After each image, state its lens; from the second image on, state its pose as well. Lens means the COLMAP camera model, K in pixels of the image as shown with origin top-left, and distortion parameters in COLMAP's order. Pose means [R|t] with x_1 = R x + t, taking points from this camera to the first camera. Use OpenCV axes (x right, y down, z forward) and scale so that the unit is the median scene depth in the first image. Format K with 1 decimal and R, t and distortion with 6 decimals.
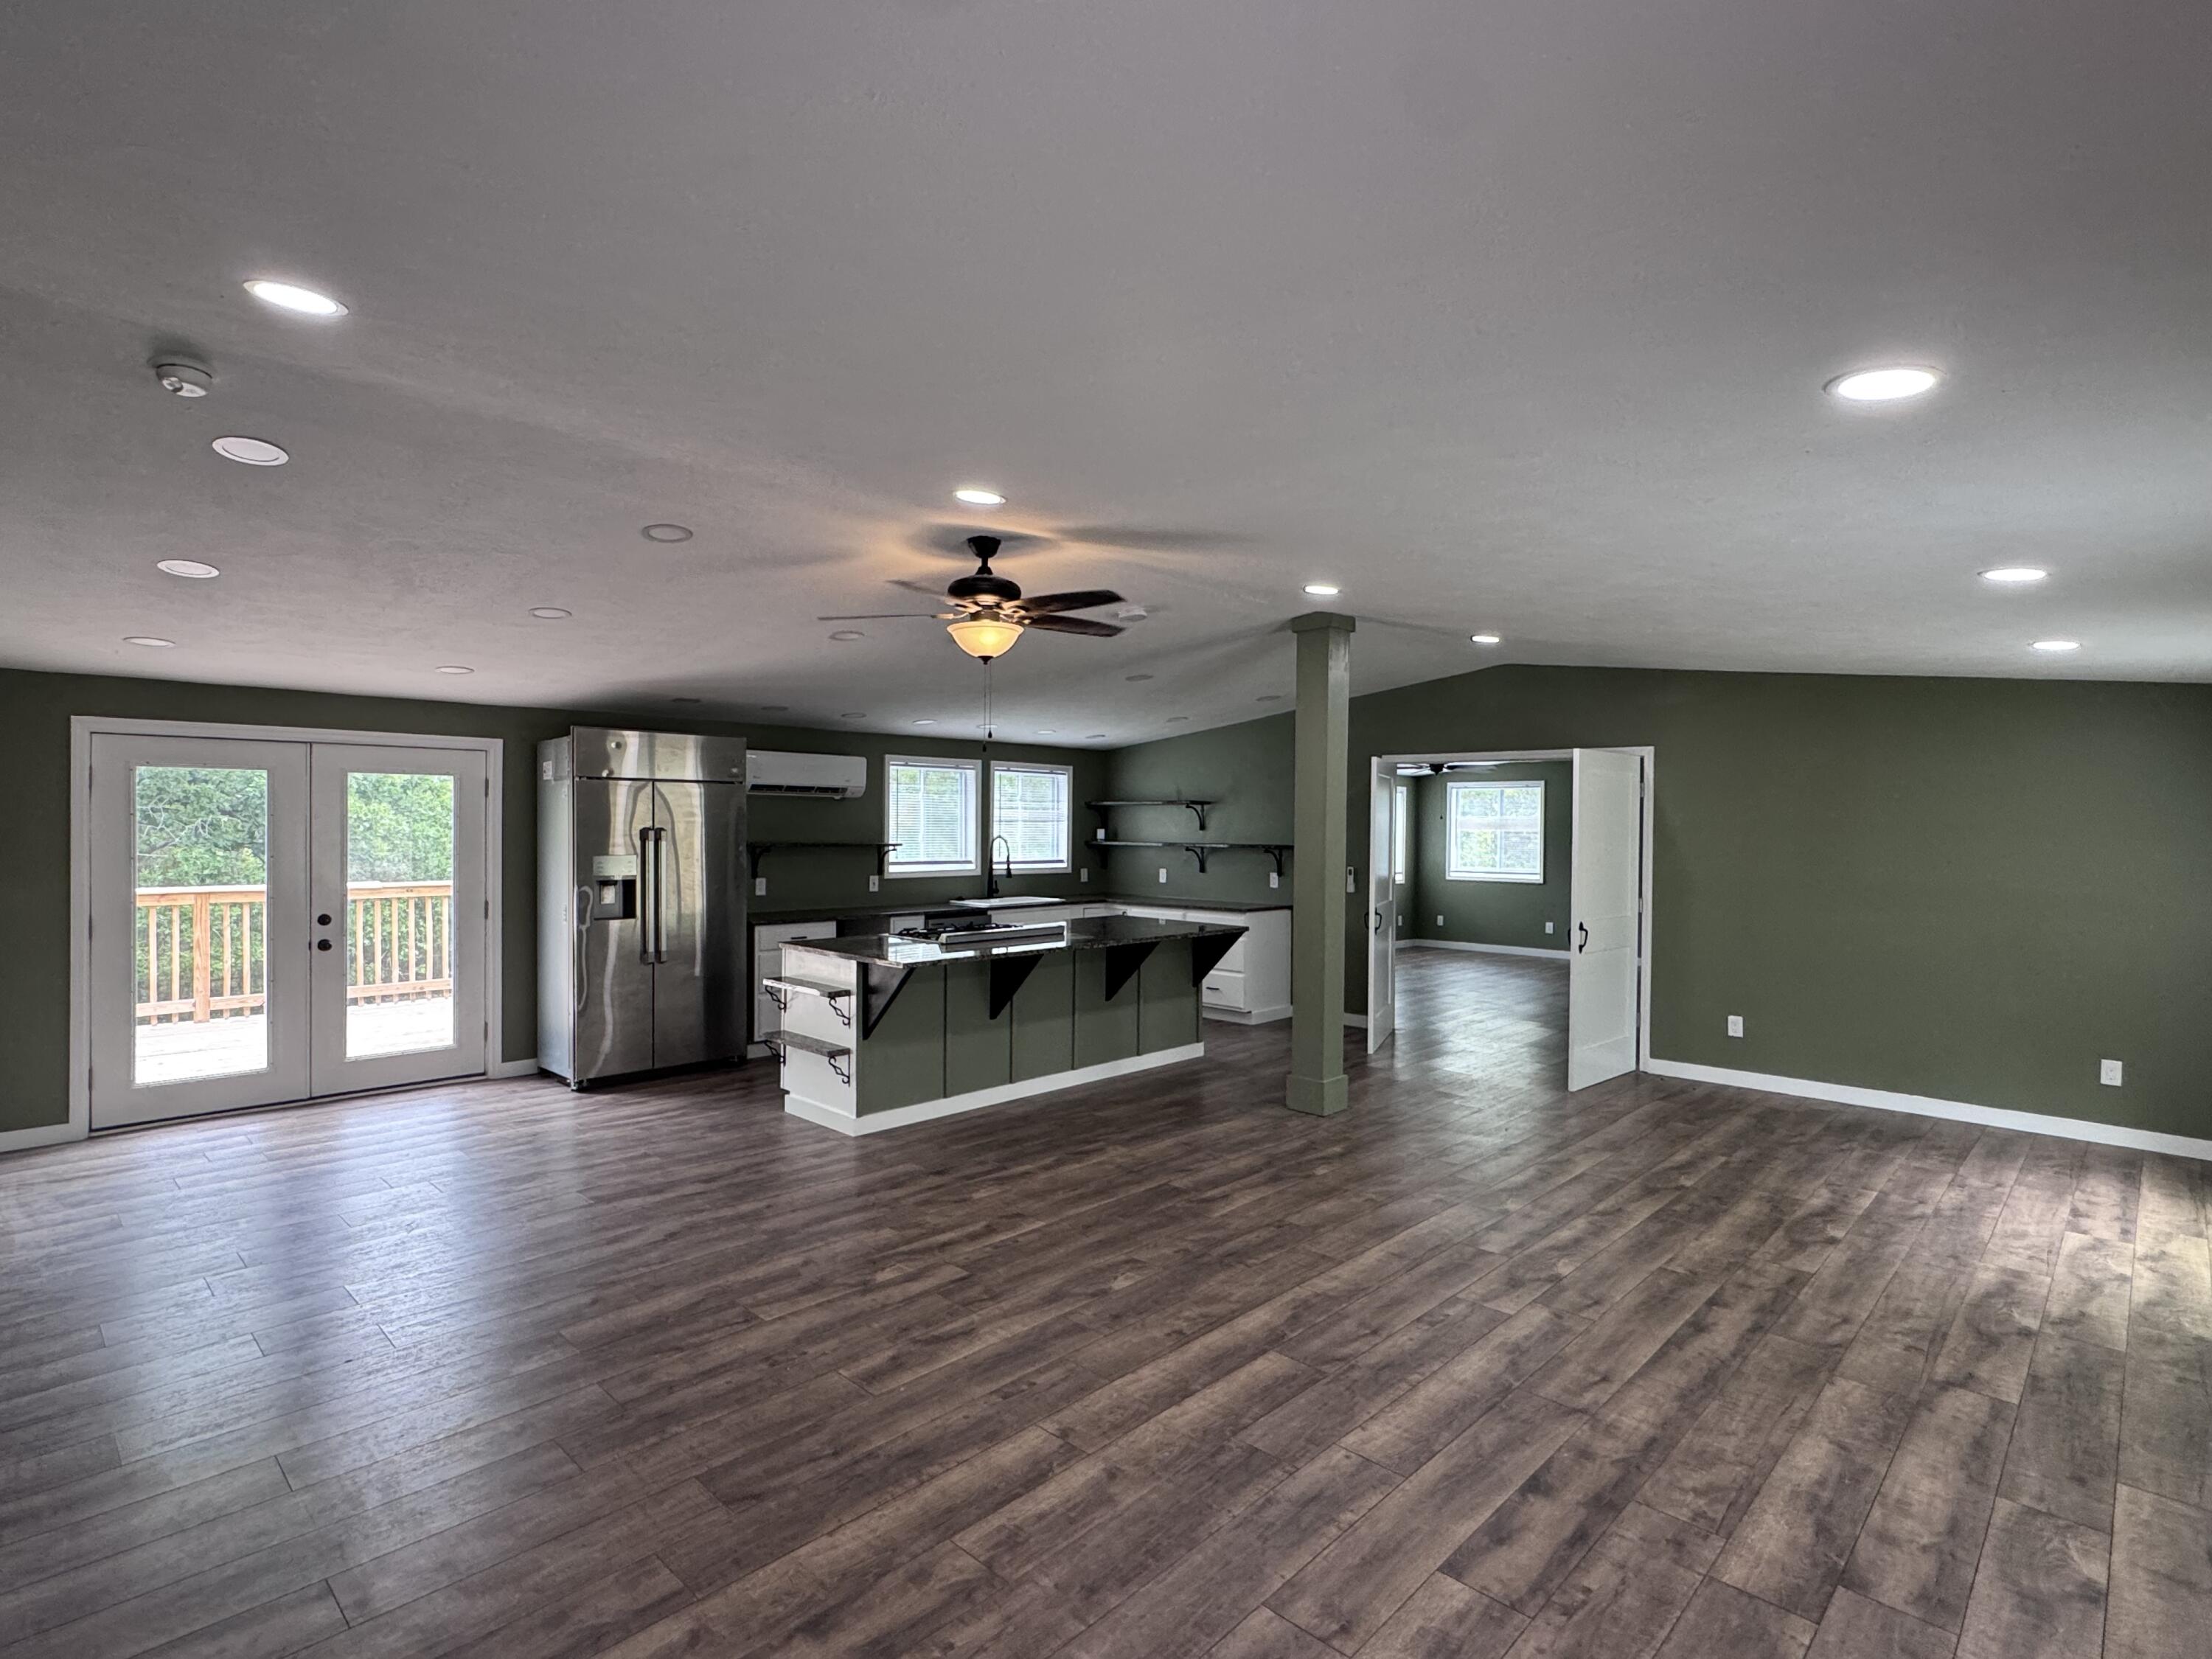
lens RADIAL K [[1111.0, 0, 1100.9], [0, 1111.0, 832.1], [0, 0, 1]] dist [-0.004069, 0.000526]
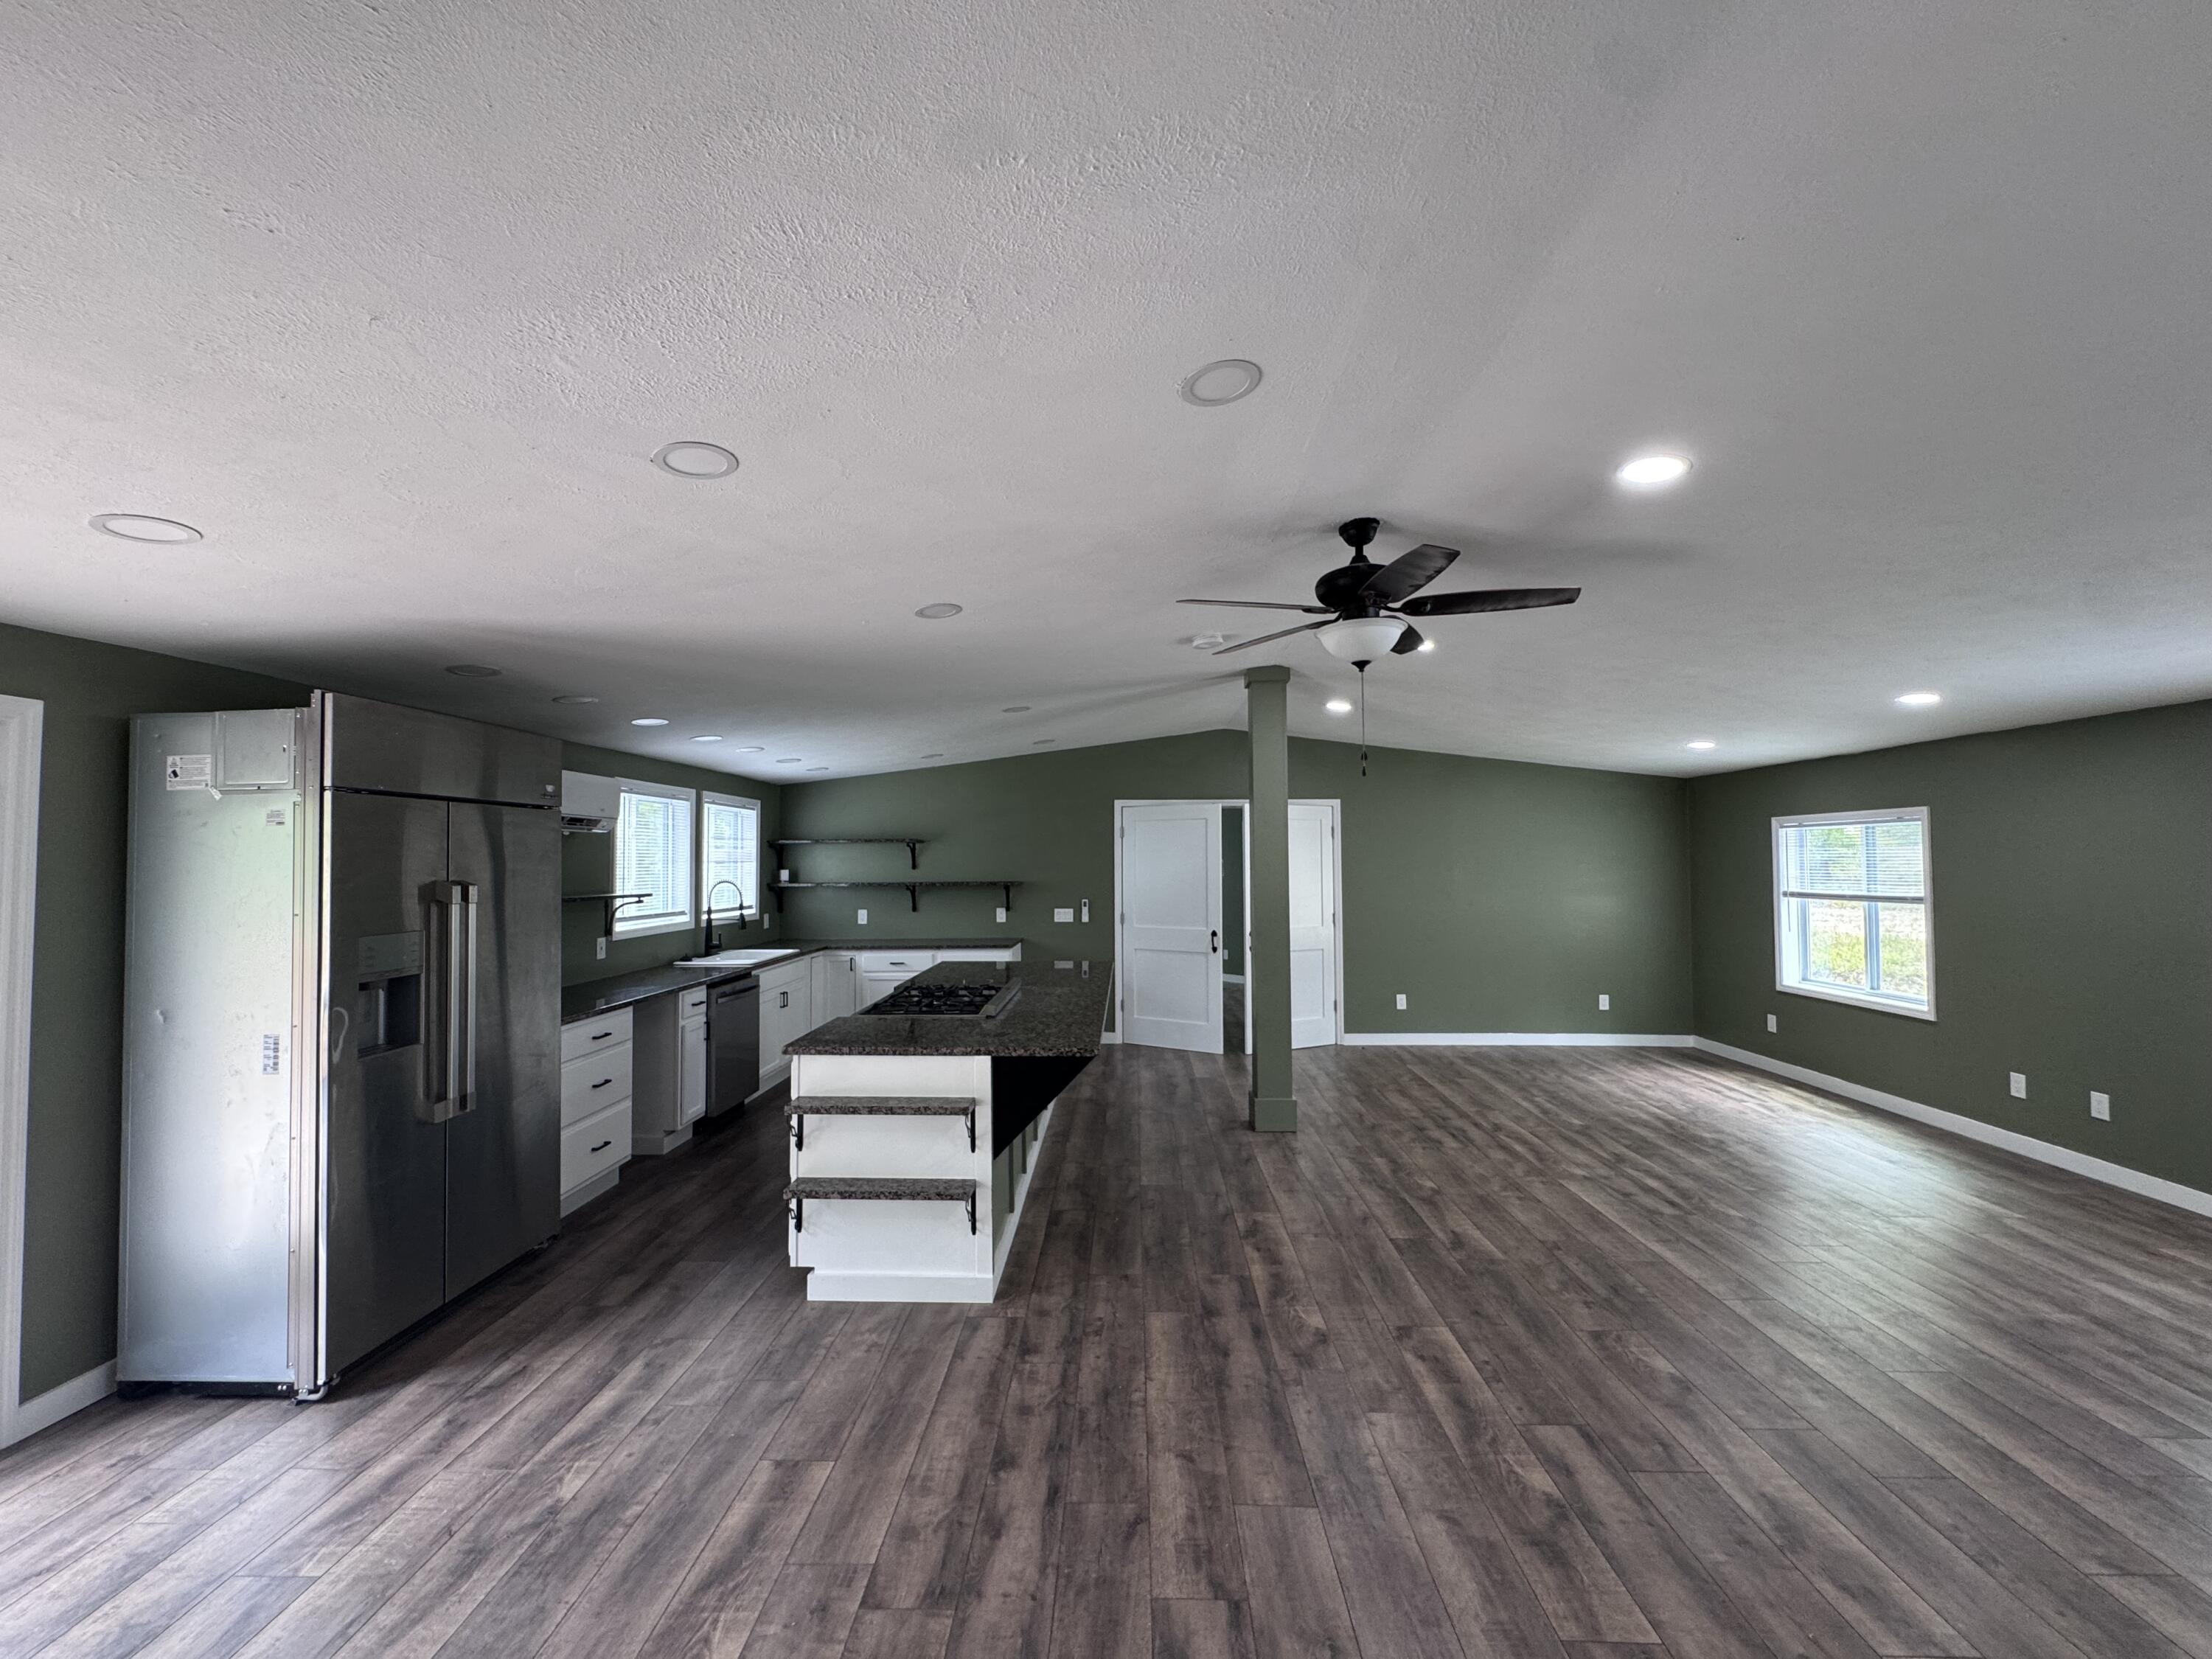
lens RADIAL K [[882.3, 0, 1105.8], [0, 882.3, 827.2], [0, 0, 1]] dist [-0.006065, 0.000579]
pose [[0.738837, 0.013401, 0.673751, -0.592833], [0.017191, 0.999102, -0.038724, -0.010668], [-0.673665, 0.040194, 0.737943, 0.552580]]
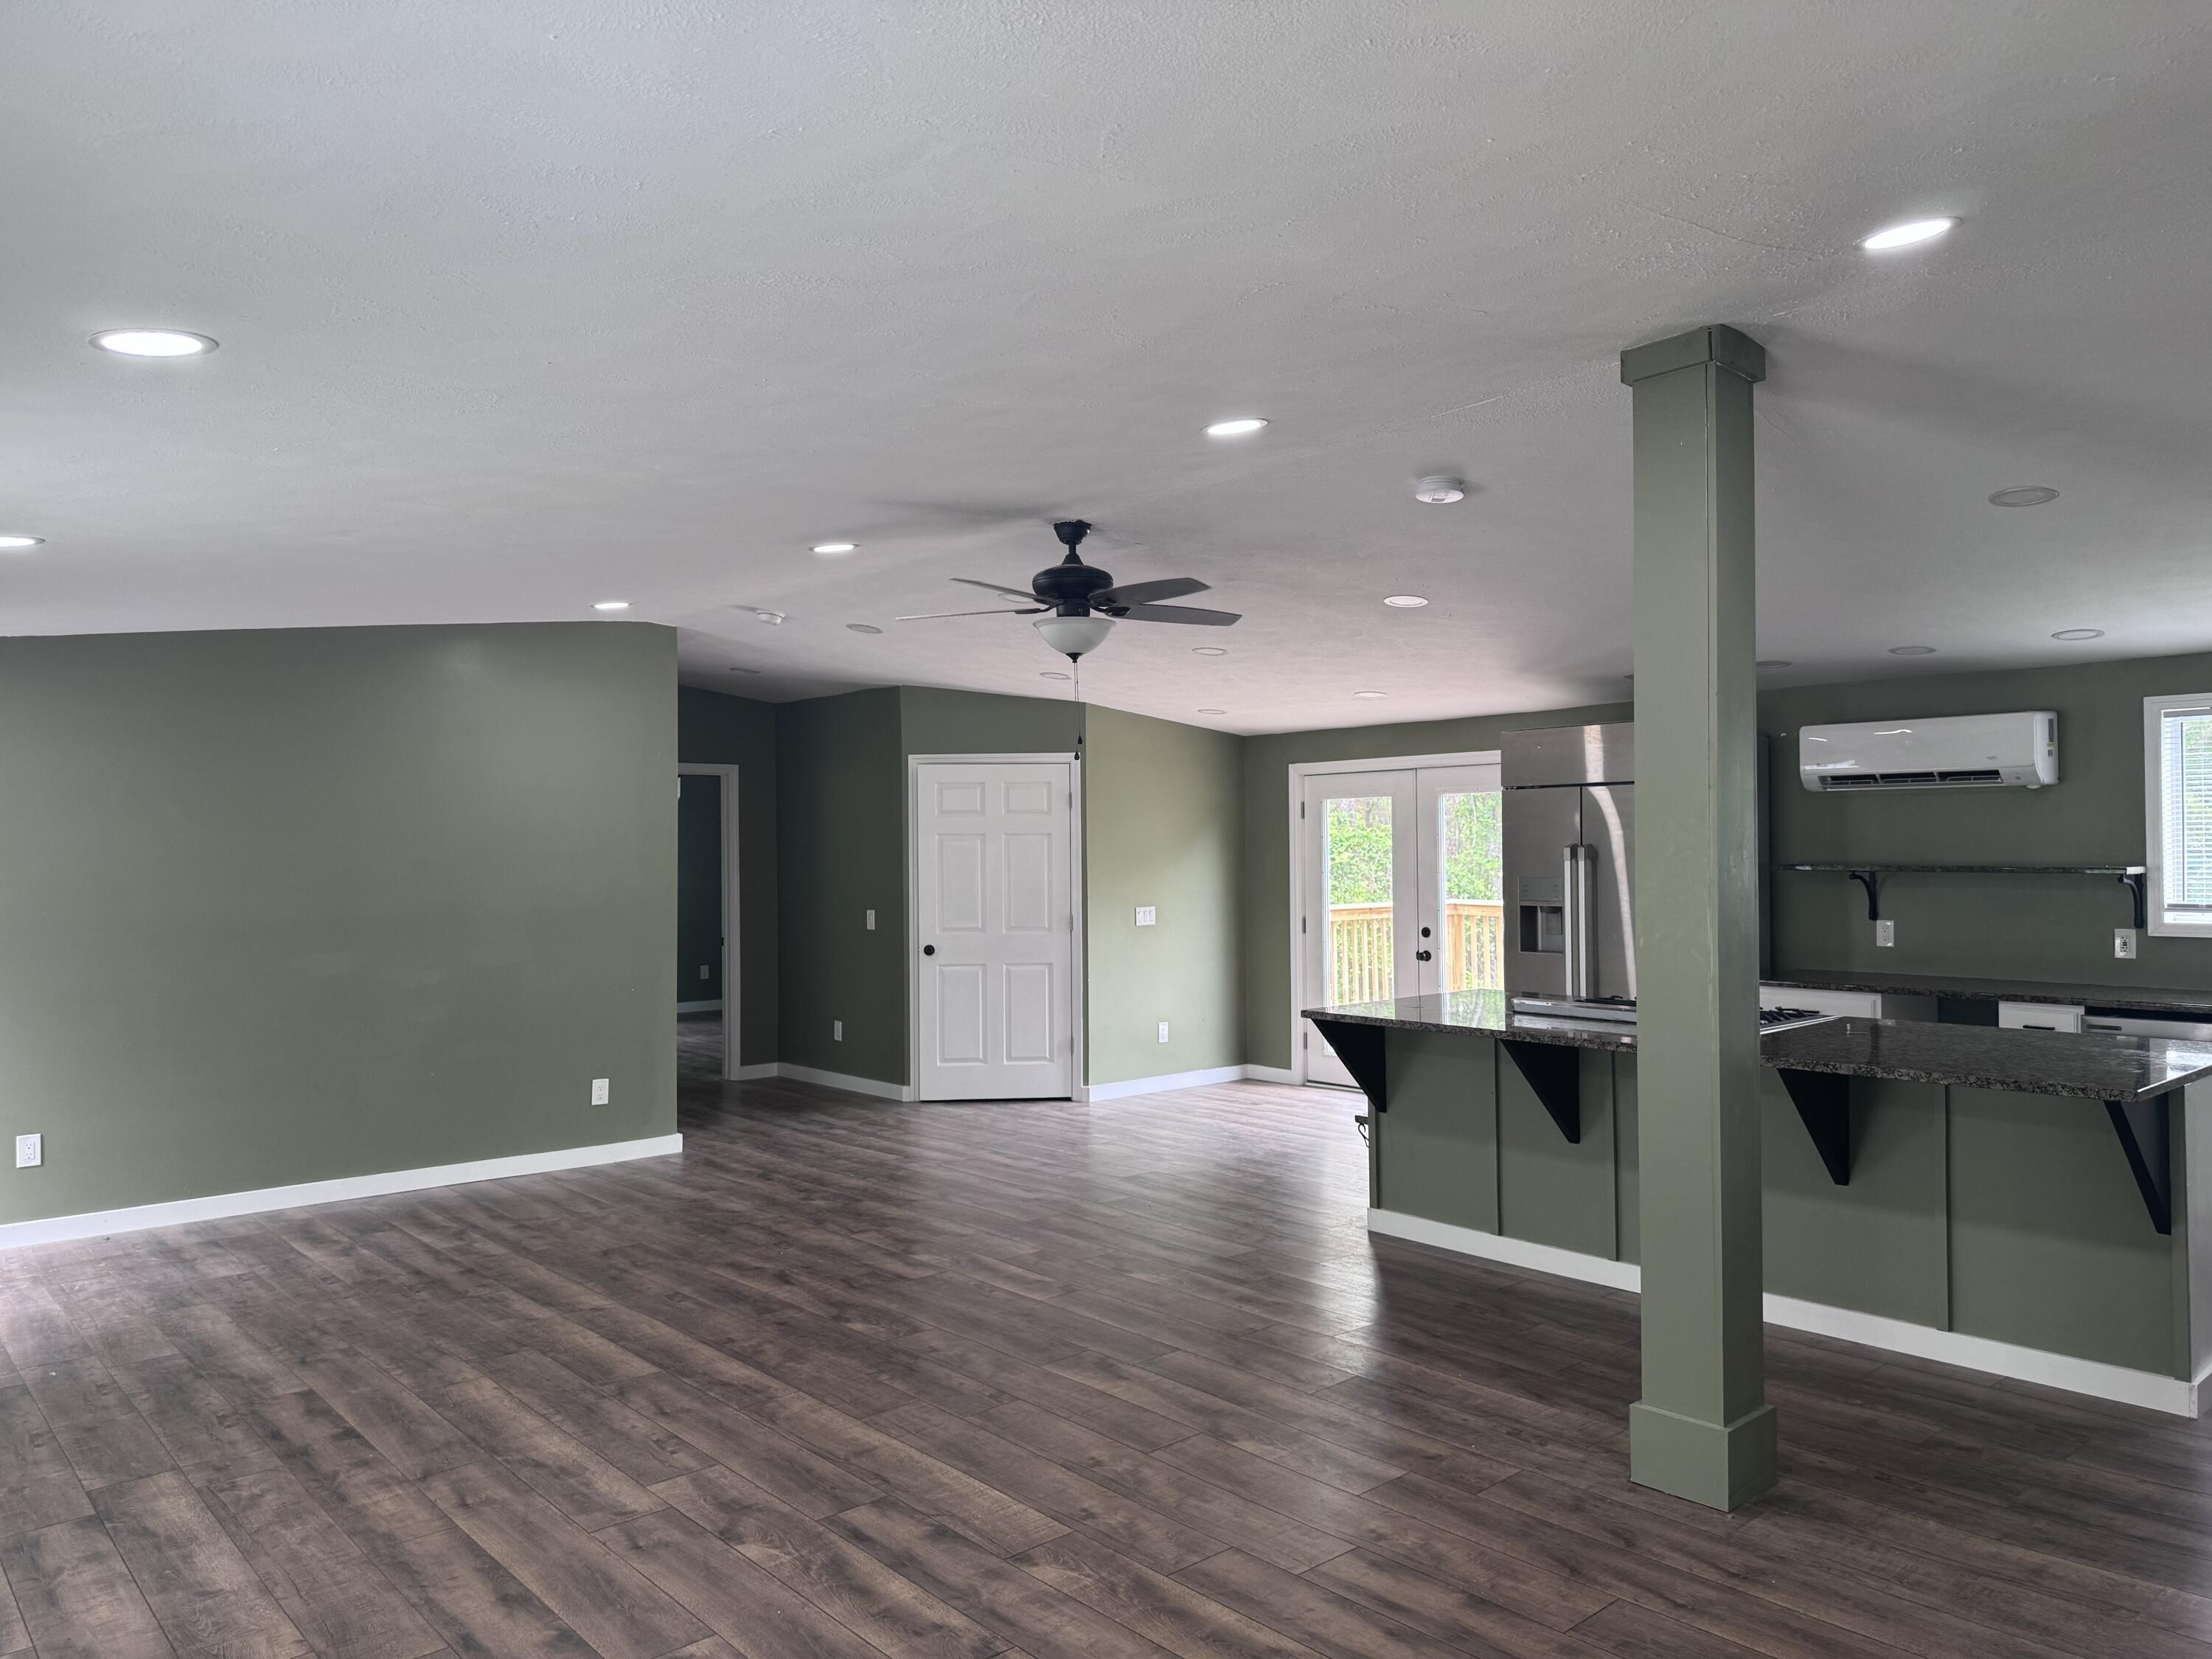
lens RADIAL K [[1559.7, 0, 1103.1], [0, 1559.7, 842.2], [0, 0, 1]] dist [0.011345, -0.015729]
pose [[-0.083957, -0.007939, -0.996438, 0.972785], [0.004598, 0.999955, -0.008354, 0.003569], [0.996459, -0.005283, -0.083917, 0.966241]]
